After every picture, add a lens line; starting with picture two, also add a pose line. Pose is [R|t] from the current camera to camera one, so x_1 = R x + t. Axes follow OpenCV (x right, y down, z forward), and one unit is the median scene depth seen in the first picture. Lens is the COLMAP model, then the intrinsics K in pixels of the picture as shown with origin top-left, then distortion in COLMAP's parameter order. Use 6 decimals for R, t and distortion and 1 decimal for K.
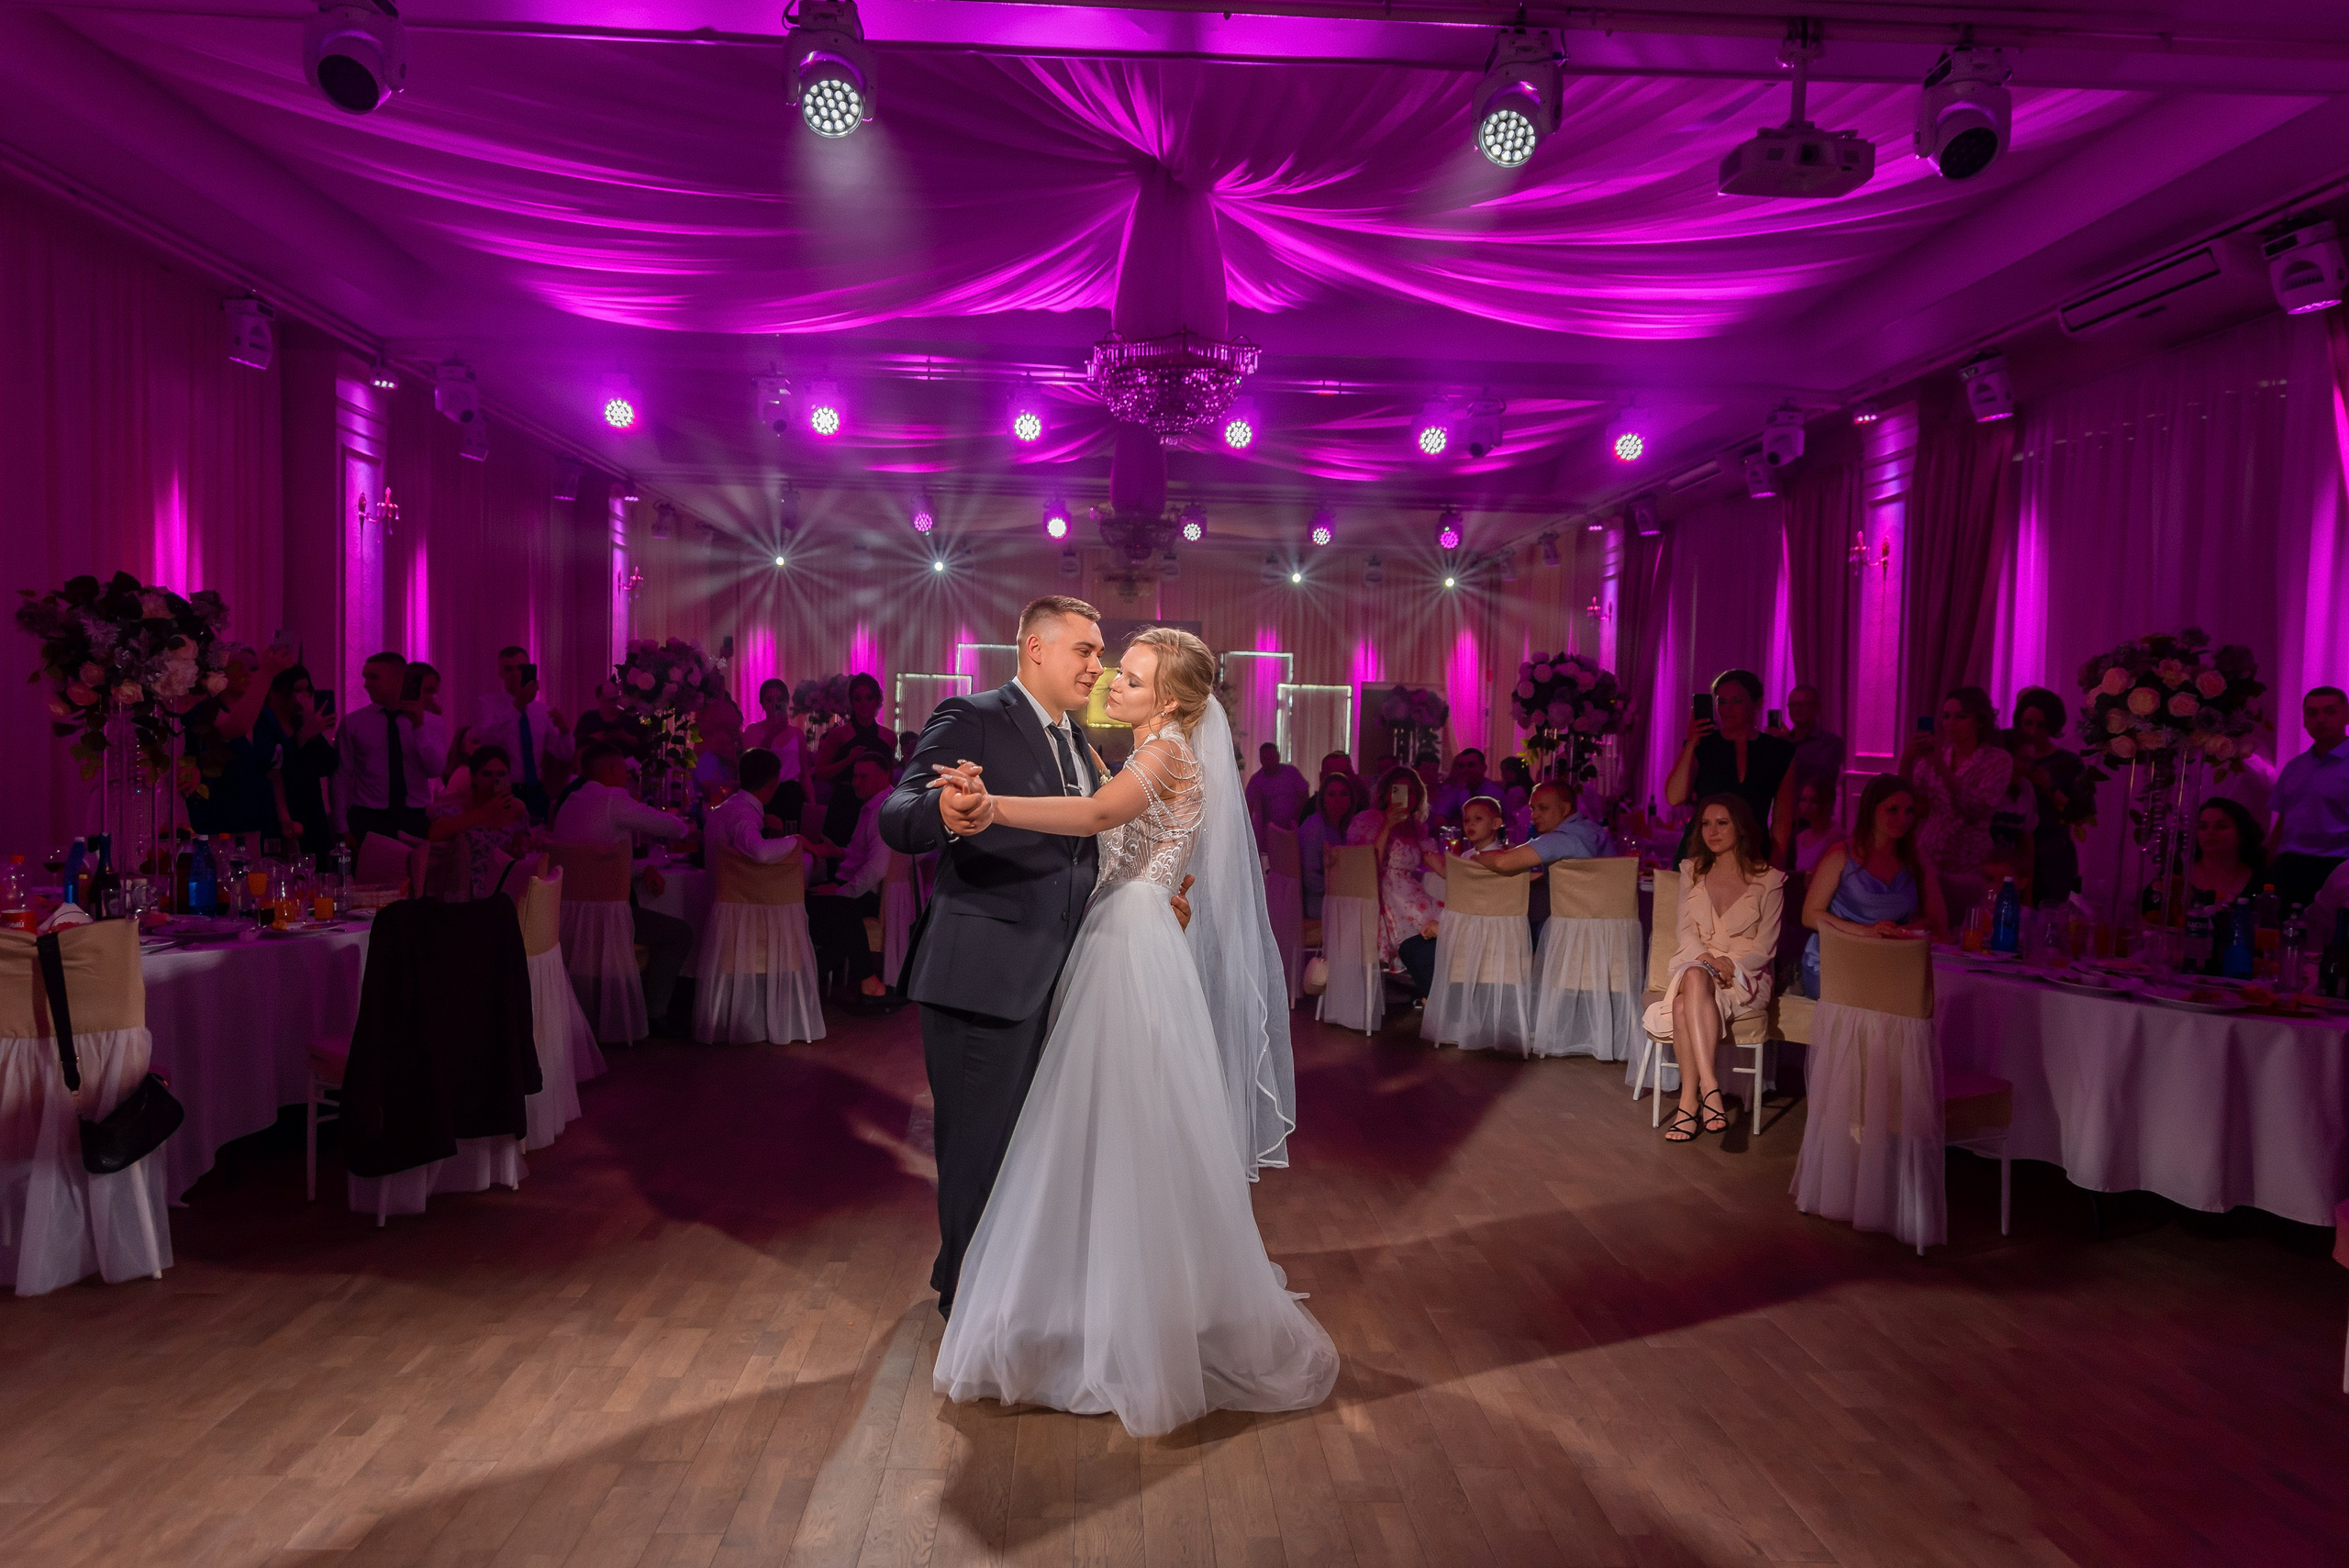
lens RADIAL K [[1516.7, 0, 1172.9], [0, 1516.7, 784.2], [0, 0, 1]] dist [-0.000070, 0.005195]
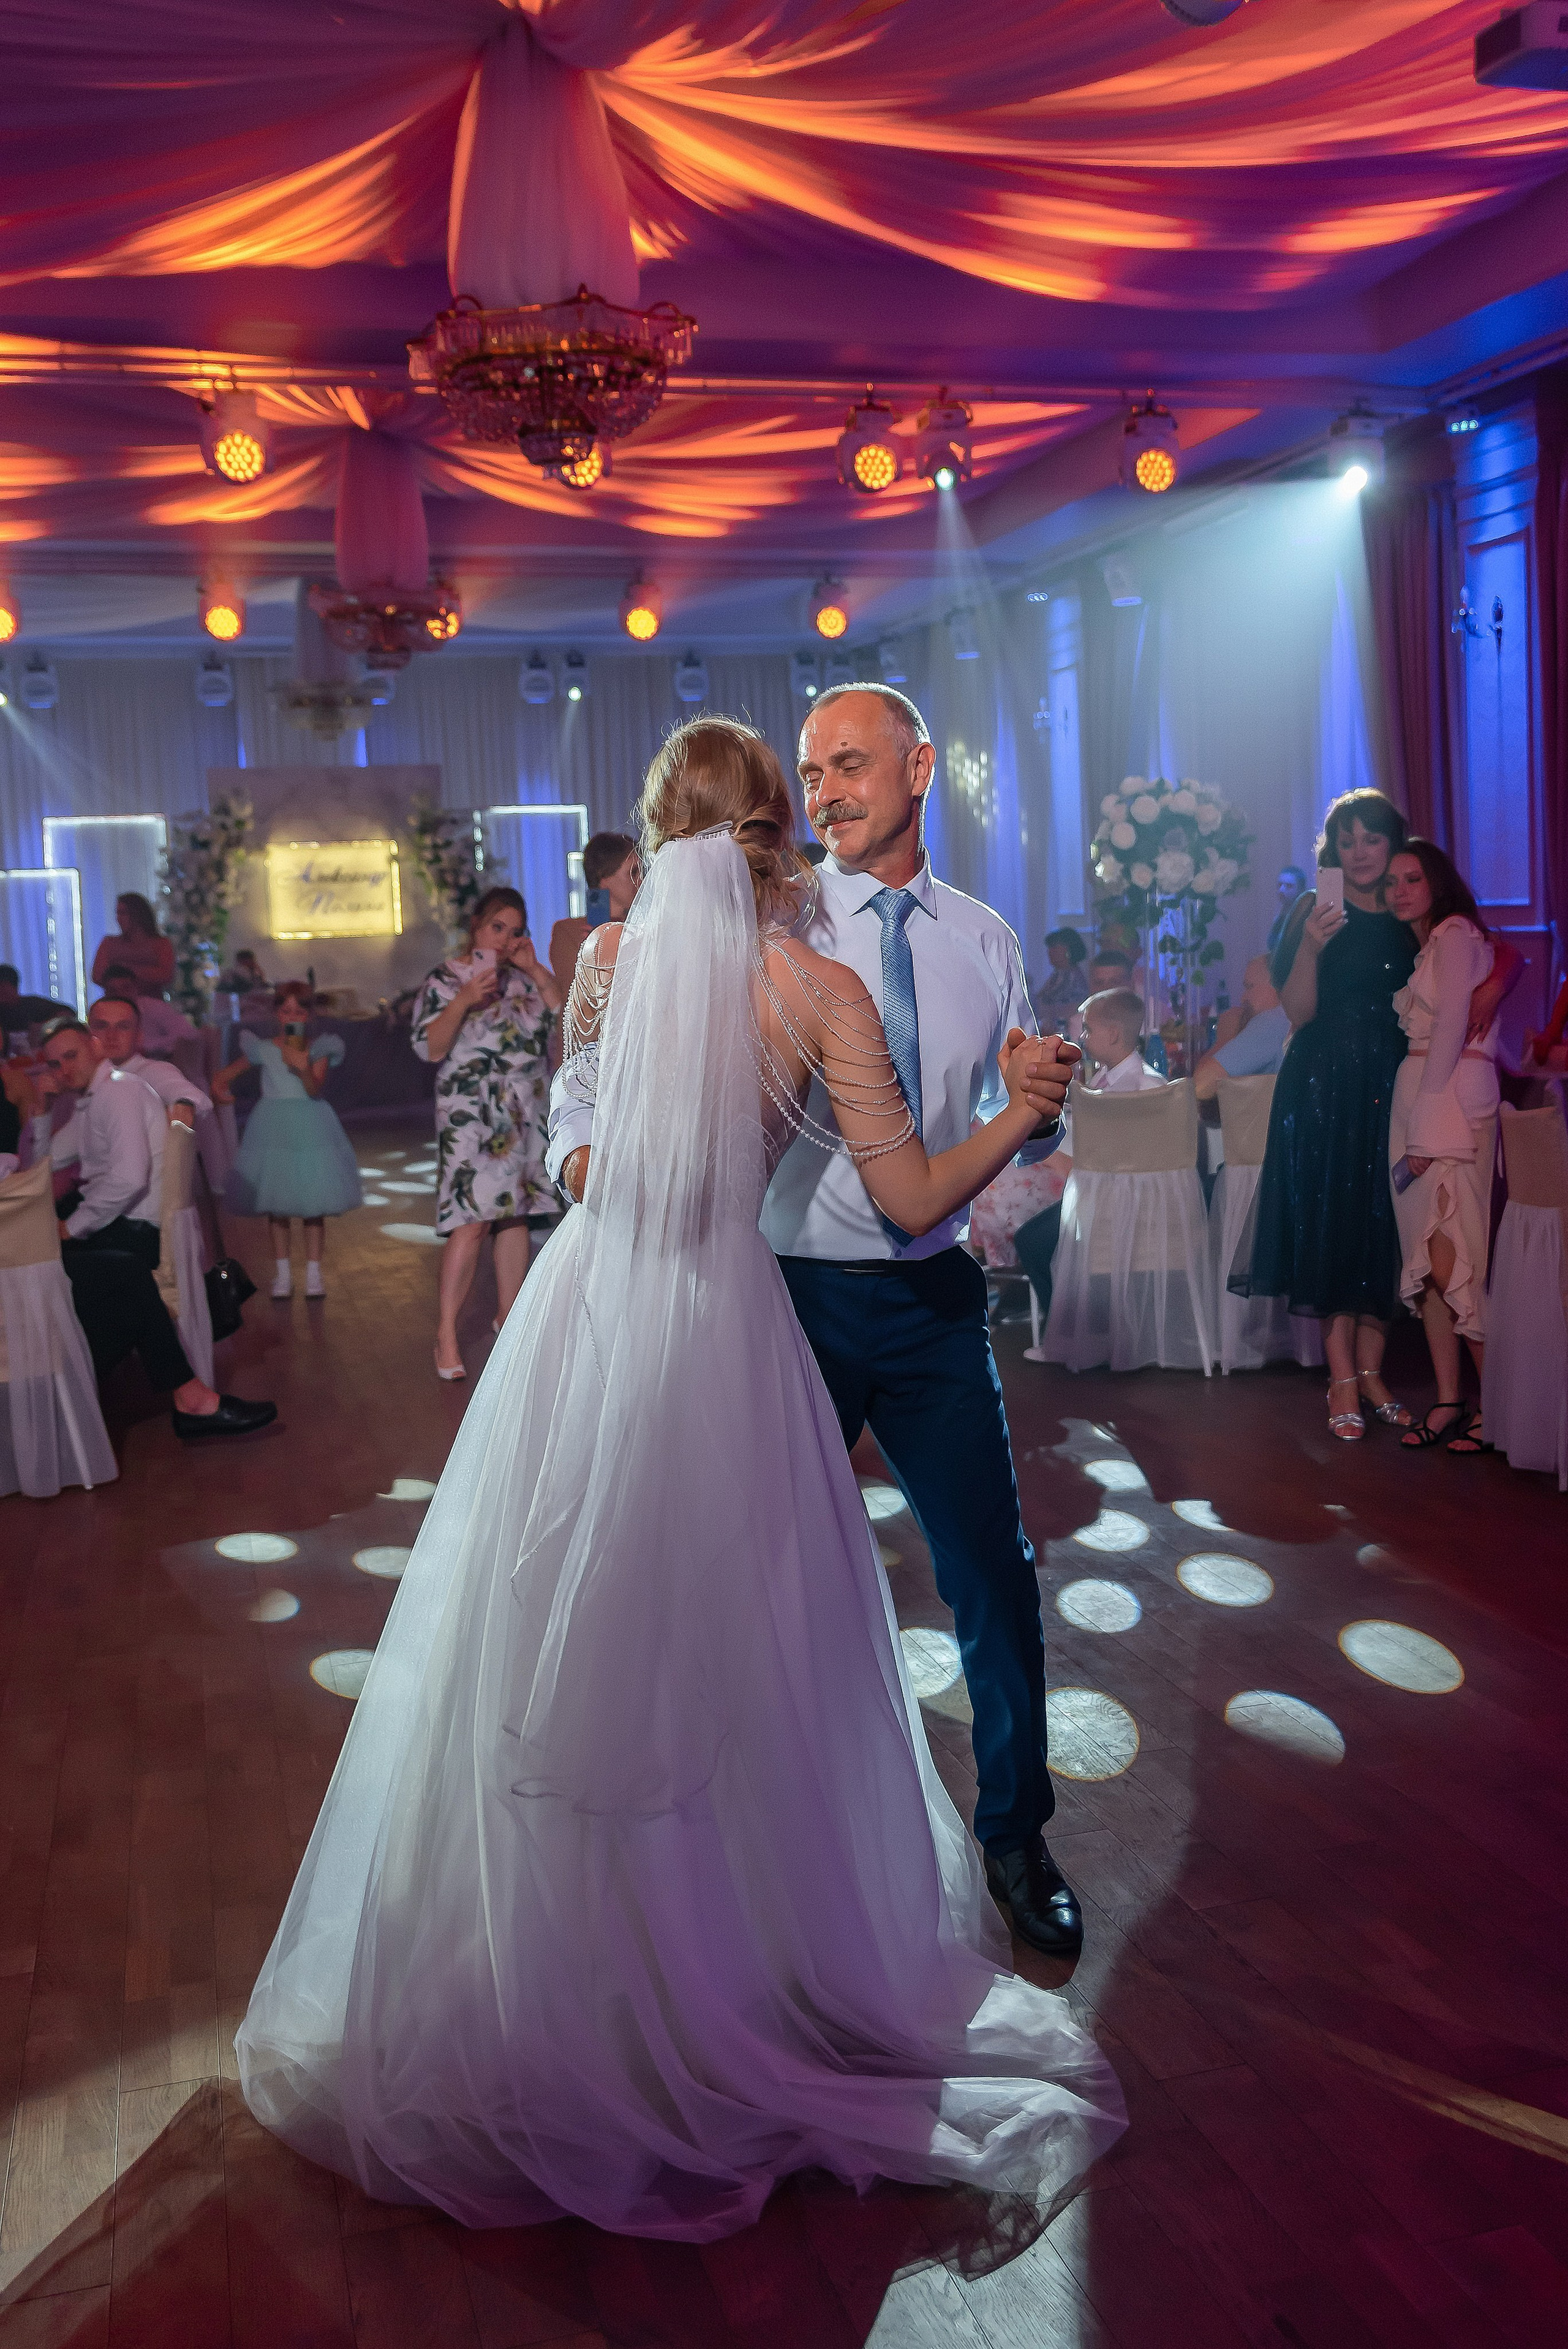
lens RADIAL K [[2265.0, 0, 894.8], [0, 2265.0, 1100.7], [0, 0, 1]] dist [-0.000709, 0.000000]
pose [[0.968173, -0.084590, 0.235554, -0.113661], [0.073926, 0.995814, 0.053758, -0.006665], [-0.239116, -0.034634, 0.970373, 0.043207]]
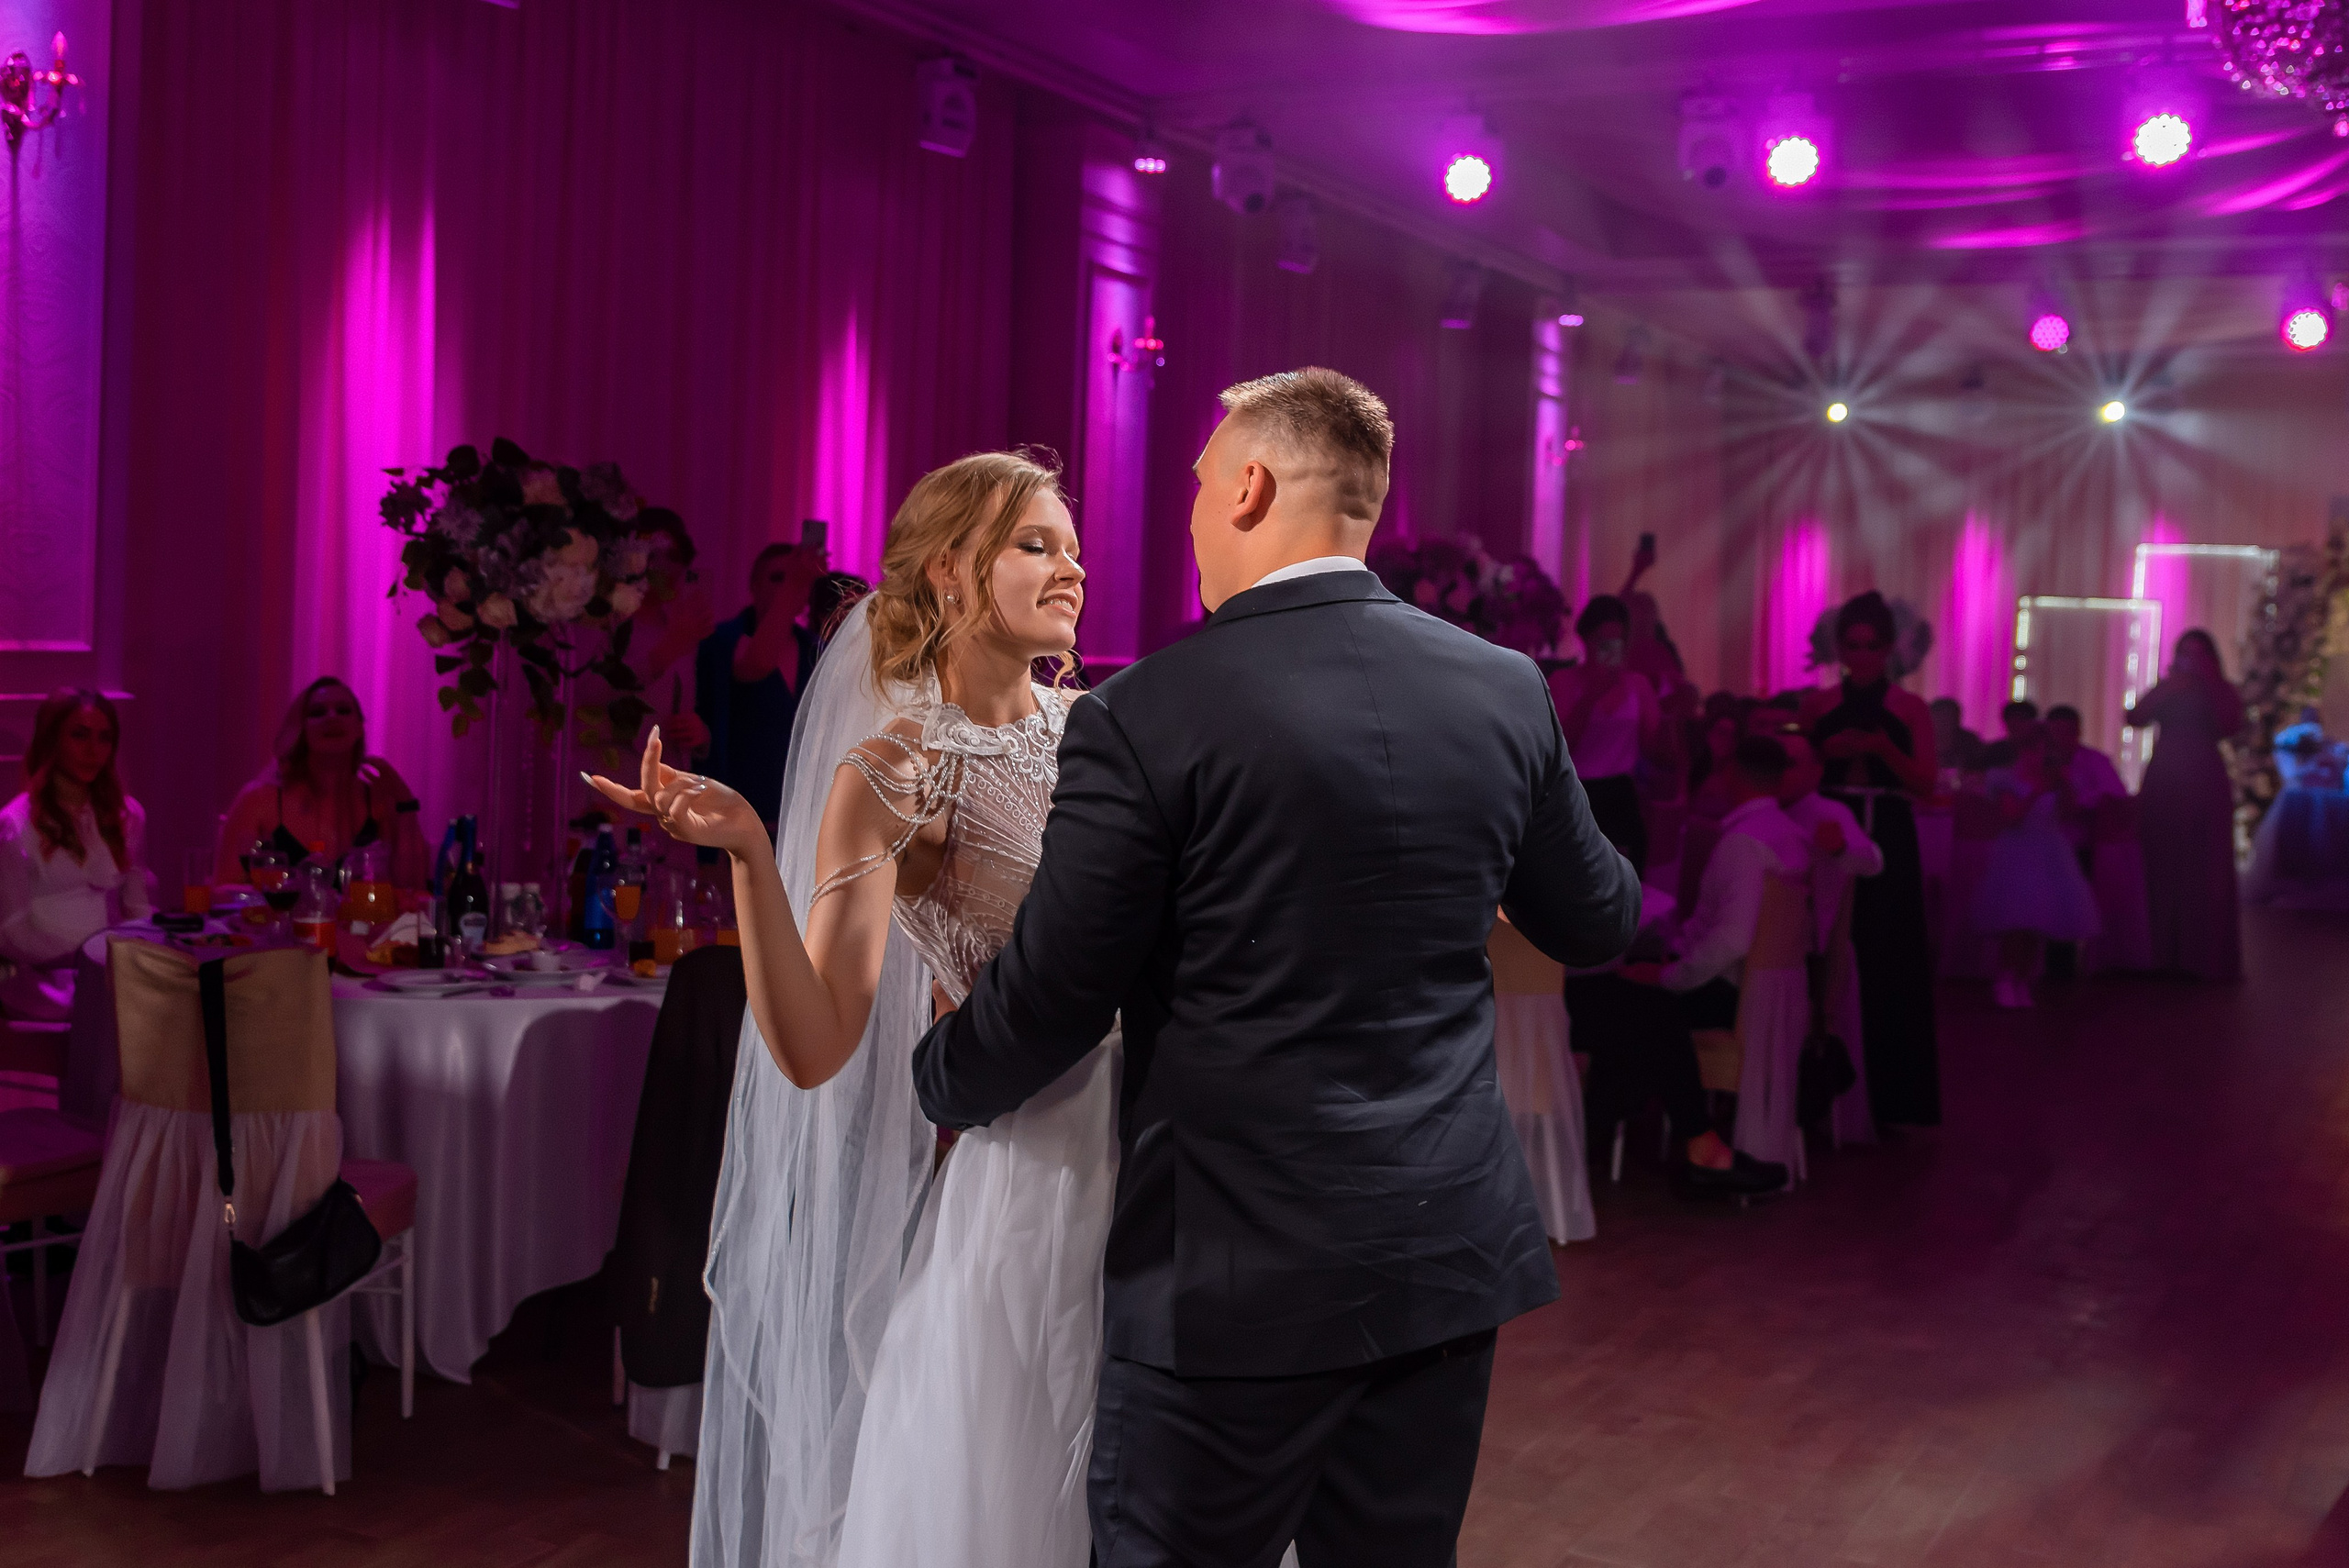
lens RADIAL K [[2424.8, 0, 1170.3], [0, 2424.8, 715.1], [0, 0, 1]] dist [0.018385, 0.000000]
pose [[0.853045, 0.028798, -0.521041, 0.086794], [-0.041854, 0.999035, -0.013305, -0.006846], [0.520155, 0.033157, 0.853428, 0.128390]]
